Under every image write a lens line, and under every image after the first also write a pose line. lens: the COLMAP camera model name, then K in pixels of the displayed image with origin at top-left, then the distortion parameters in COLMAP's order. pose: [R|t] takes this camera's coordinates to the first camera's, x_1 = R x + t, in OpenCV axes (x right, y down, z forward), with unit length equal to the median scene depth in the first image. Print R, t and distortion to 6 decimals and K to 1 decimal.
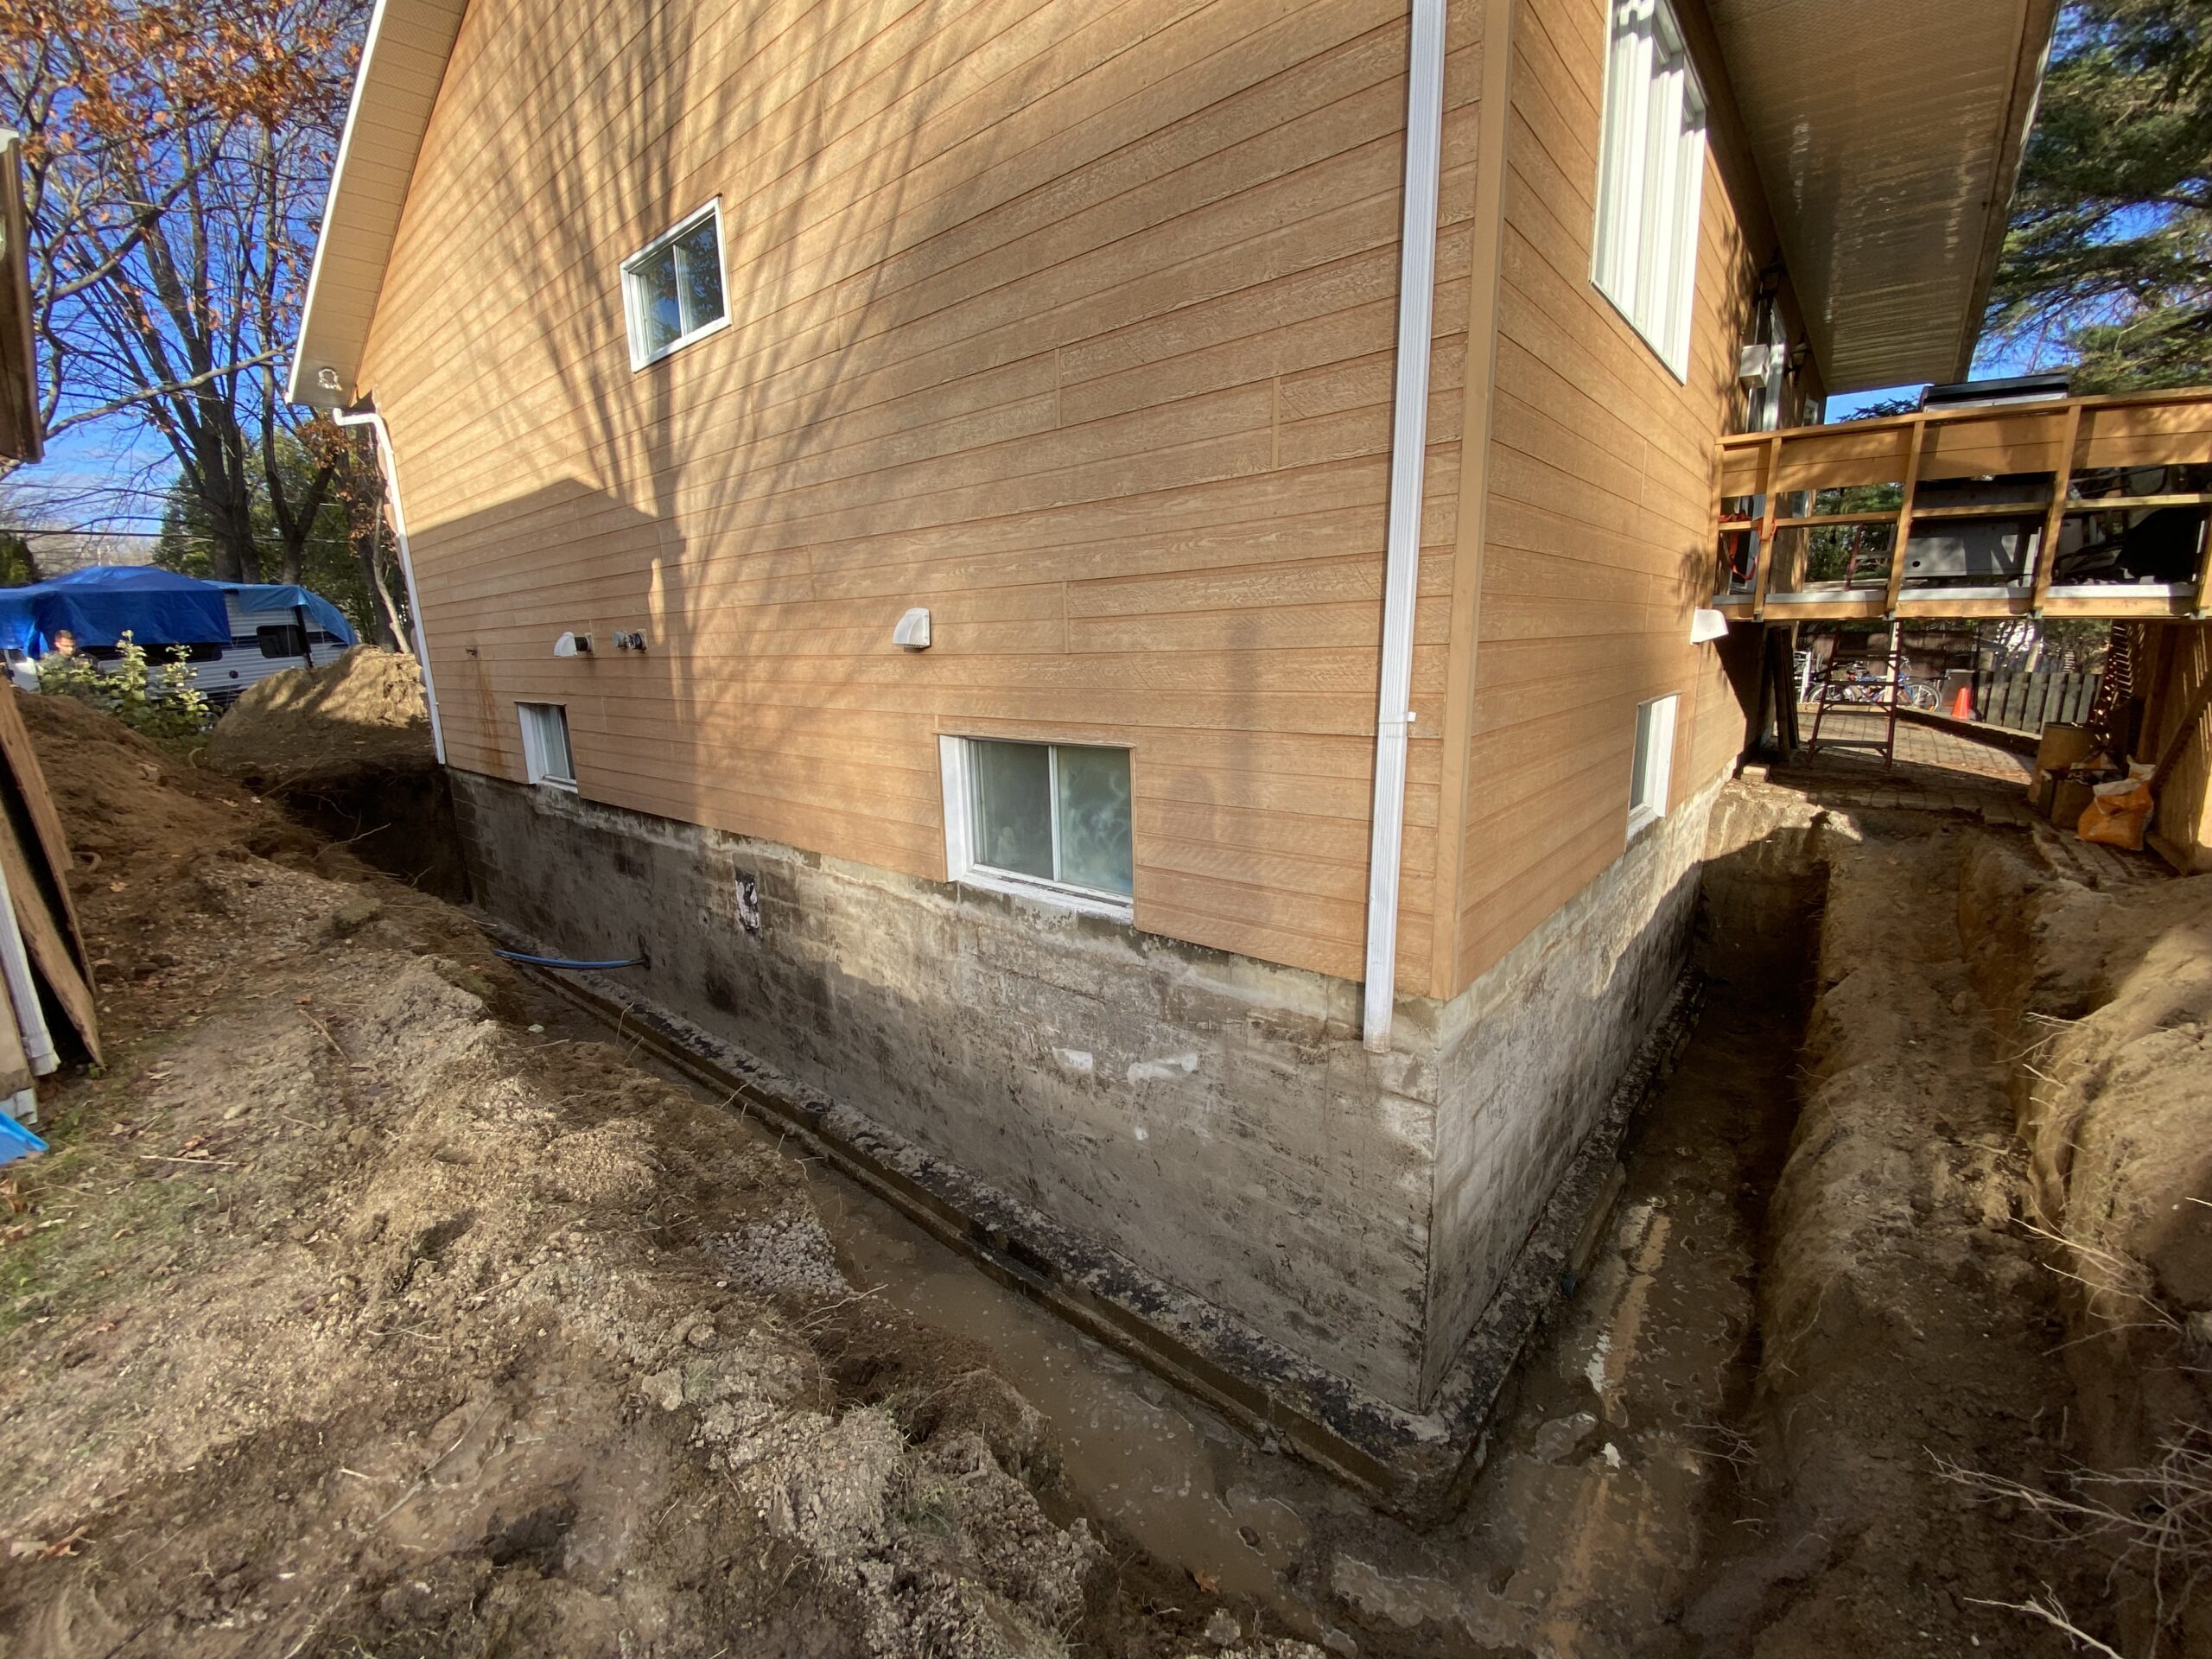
lens RADIAL K [[903.3, 0, 1107.5], [0, 903.3, 835.3], [0, 0, 1]] dist [0.006855, -0.012664]
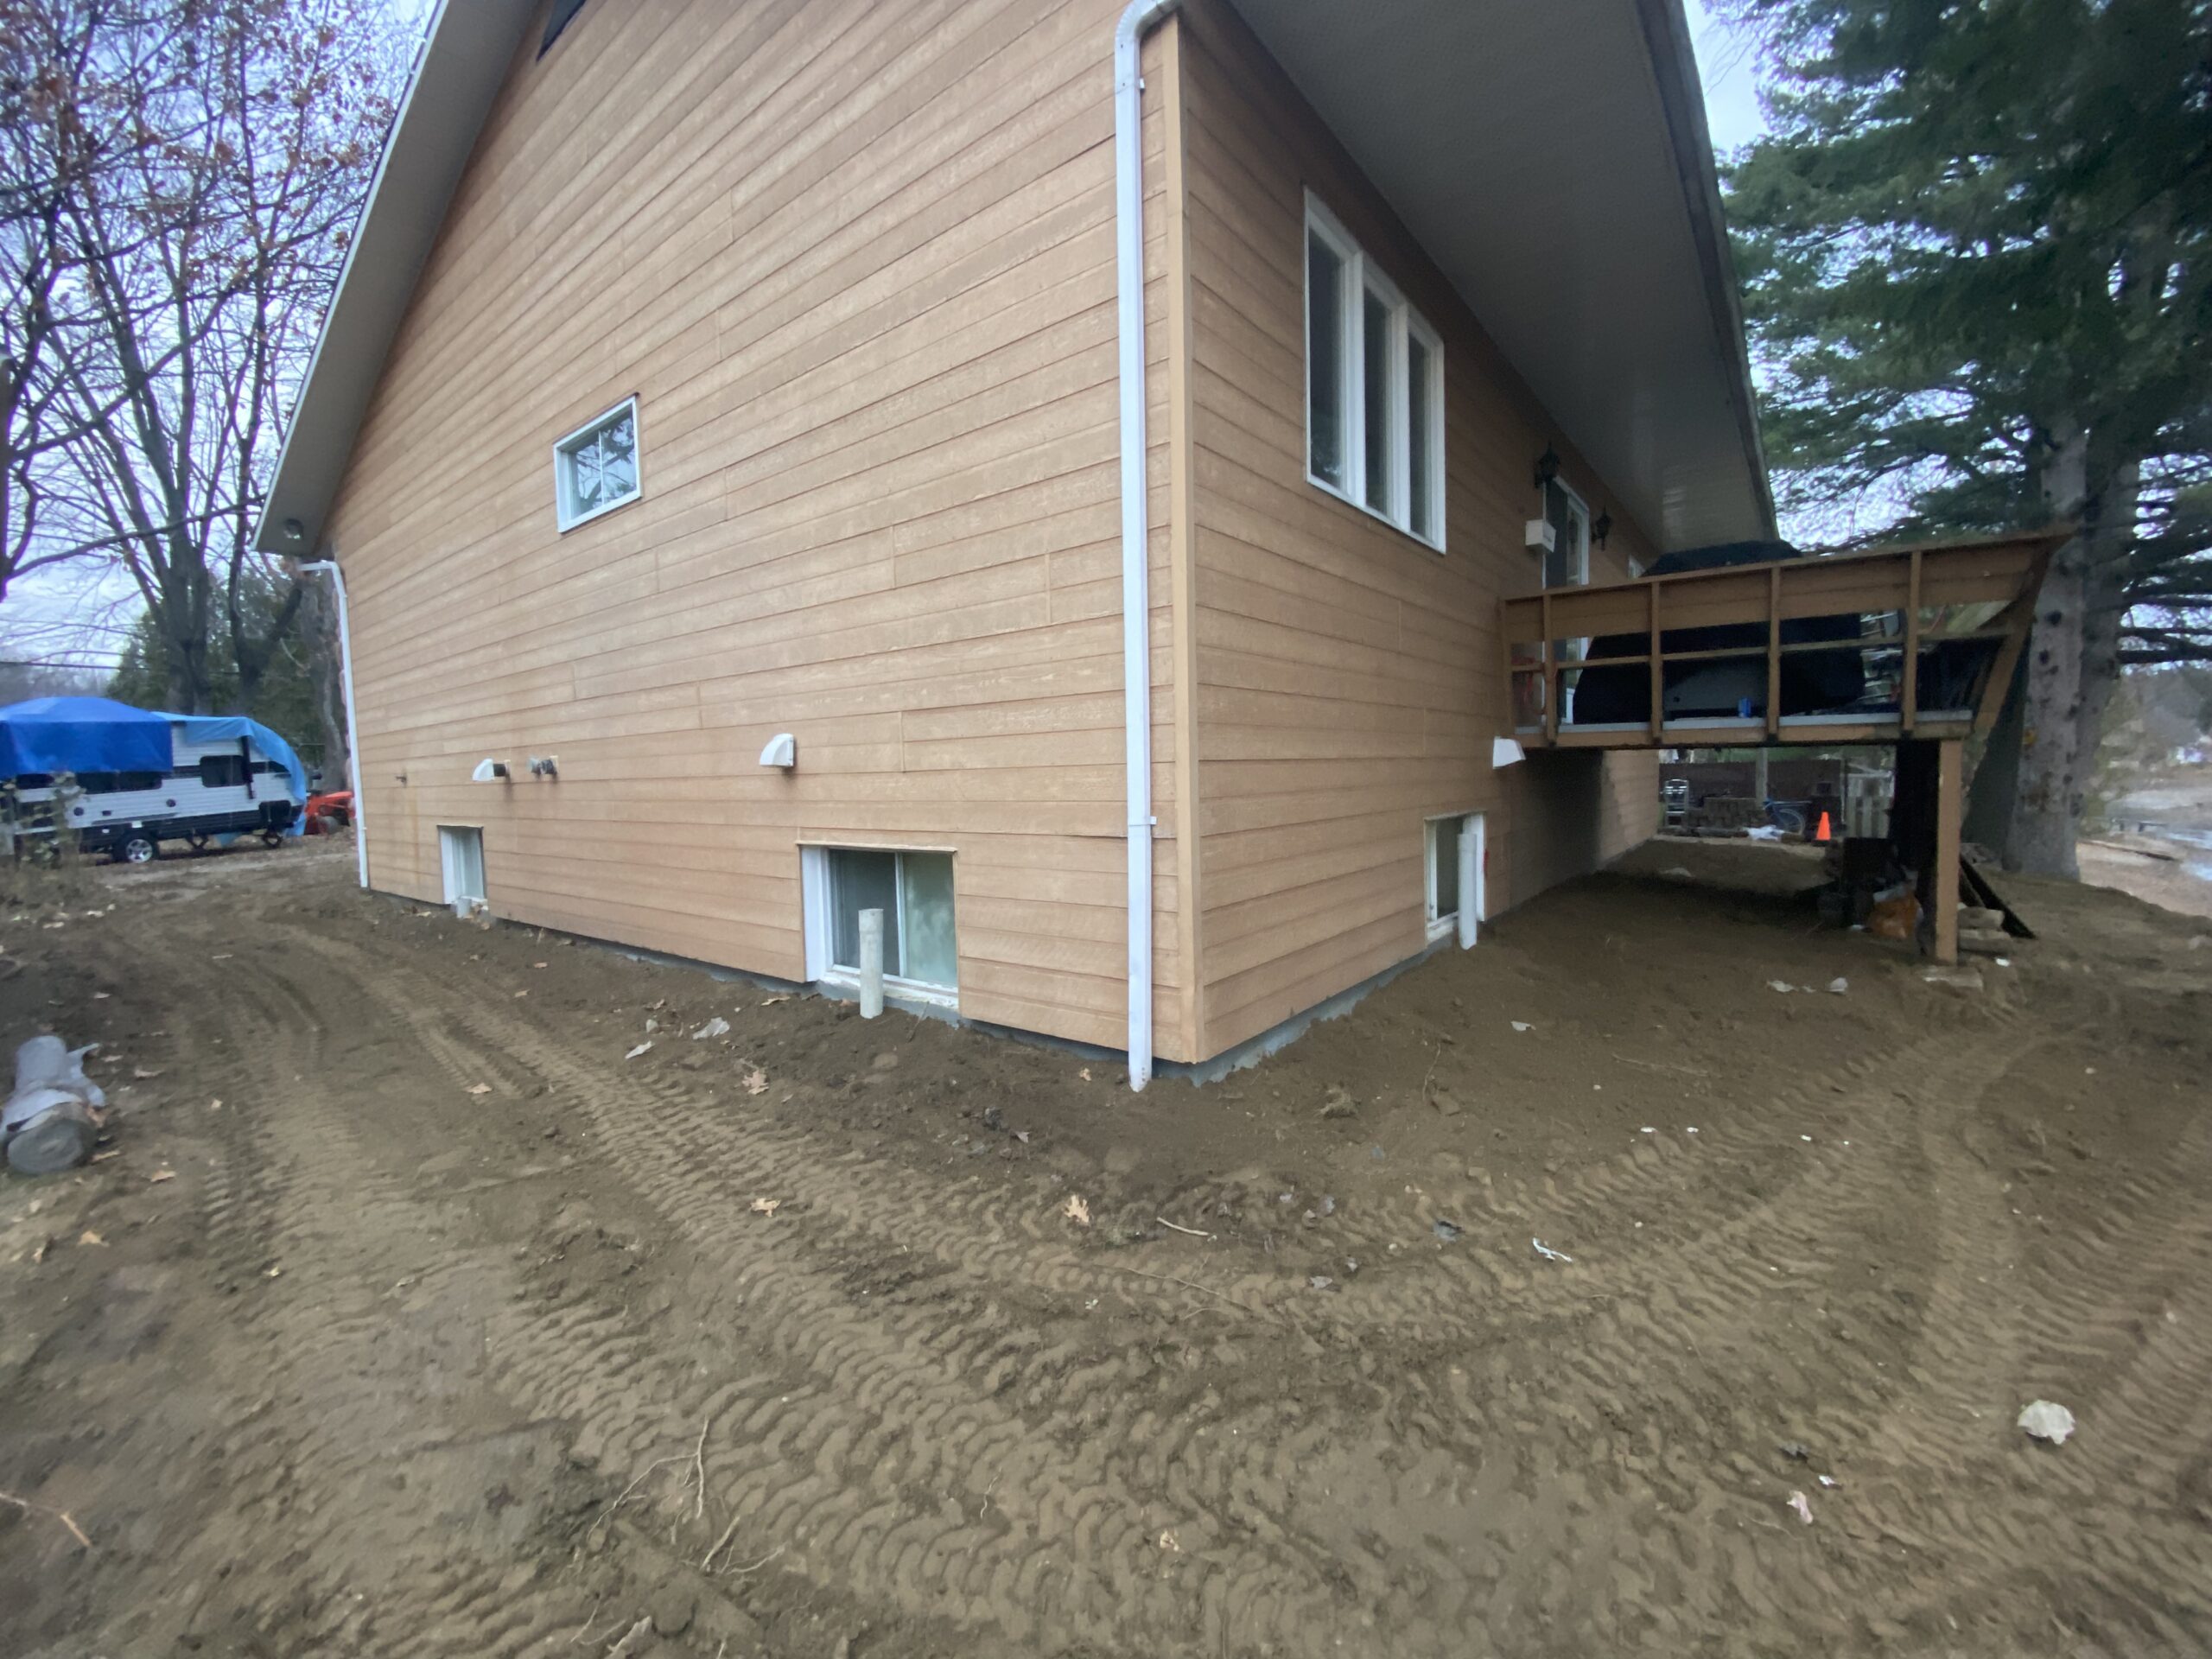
lens RADIAL K [[901.9, 0, 1105.1], [0, 901.9, 842.9], [0, 0, 1]] dist [0.002230, -0.012020]
pose [[0.999123, -0.004732, 0.041595, 0.046829], [0.010228, 0.991074, -0.132919, 0.012288], [-0.040595, 0.133228, 0.990254, -0.039923]]
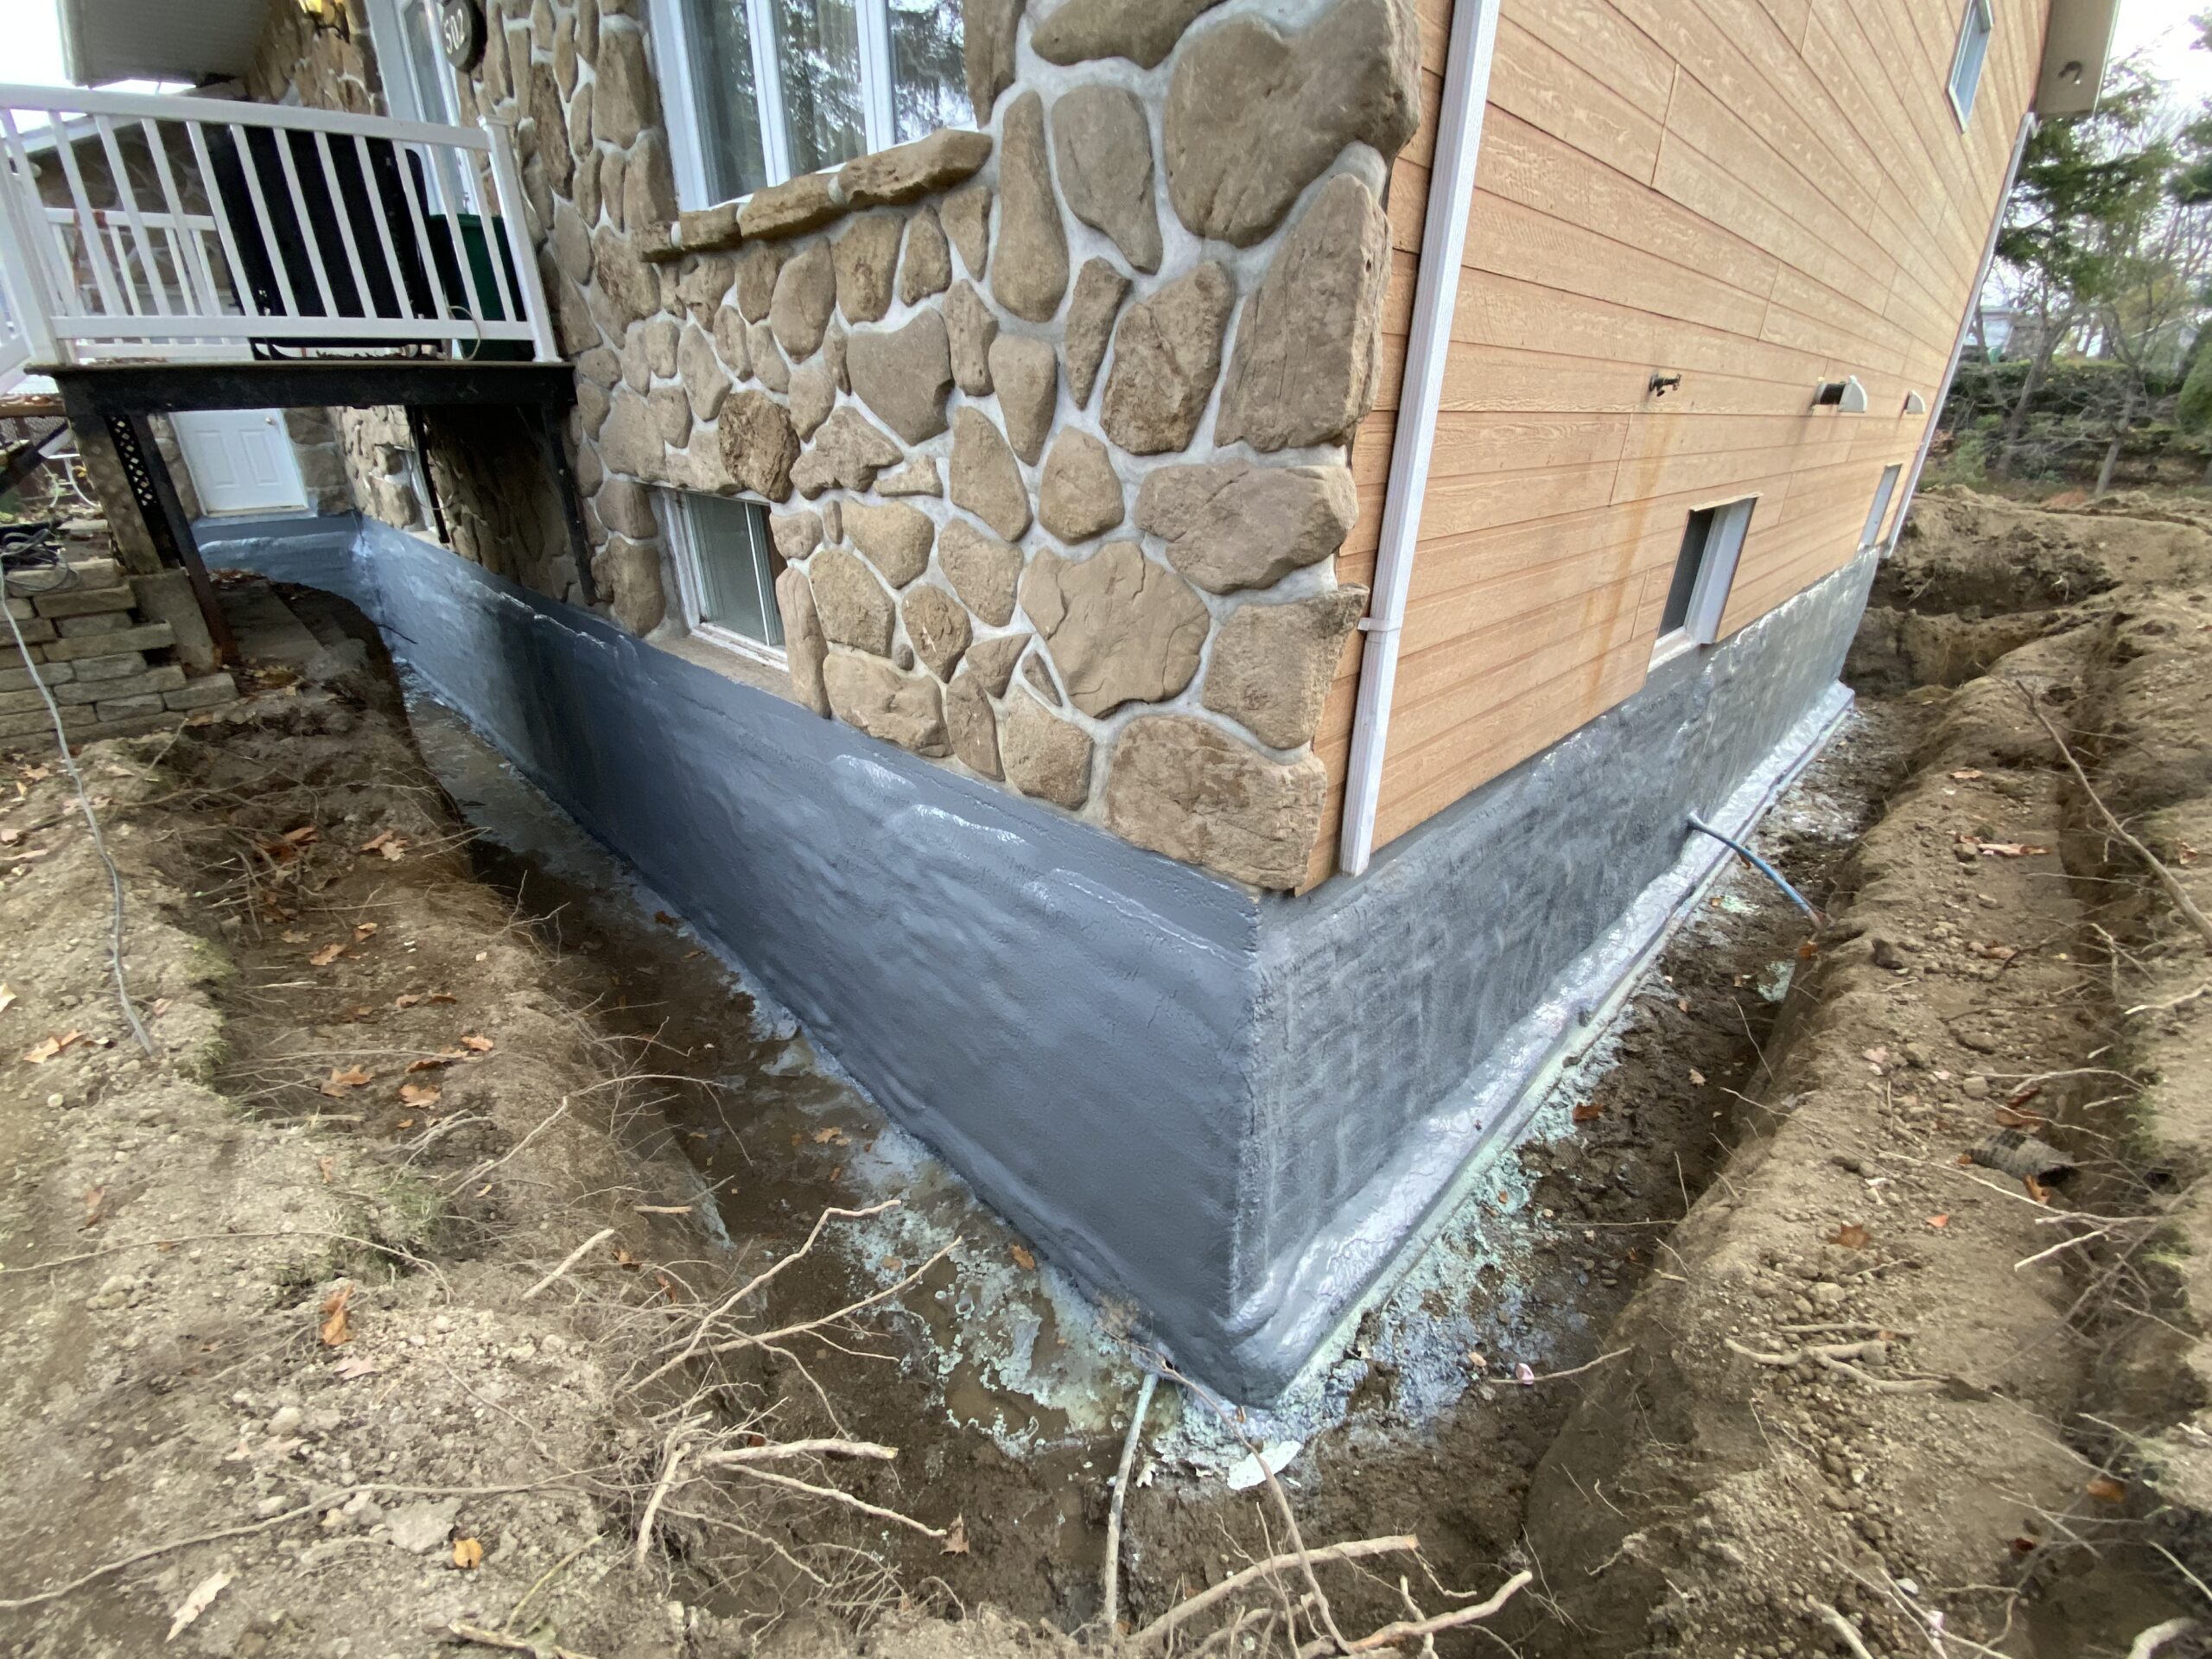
lens RADIAL K [[900.2, 0, 1101.1], [0, 900.2, 842.8], [0, 0, 1]] dist [0.001829, -0.012331]
pose [[0.073567, -0.415094, 0.906799, -0.715752], [0.200968, 0.896781, 0.394204, -0.147078], [-0.976831, 0.153237, 0.149394, 0.773650]]
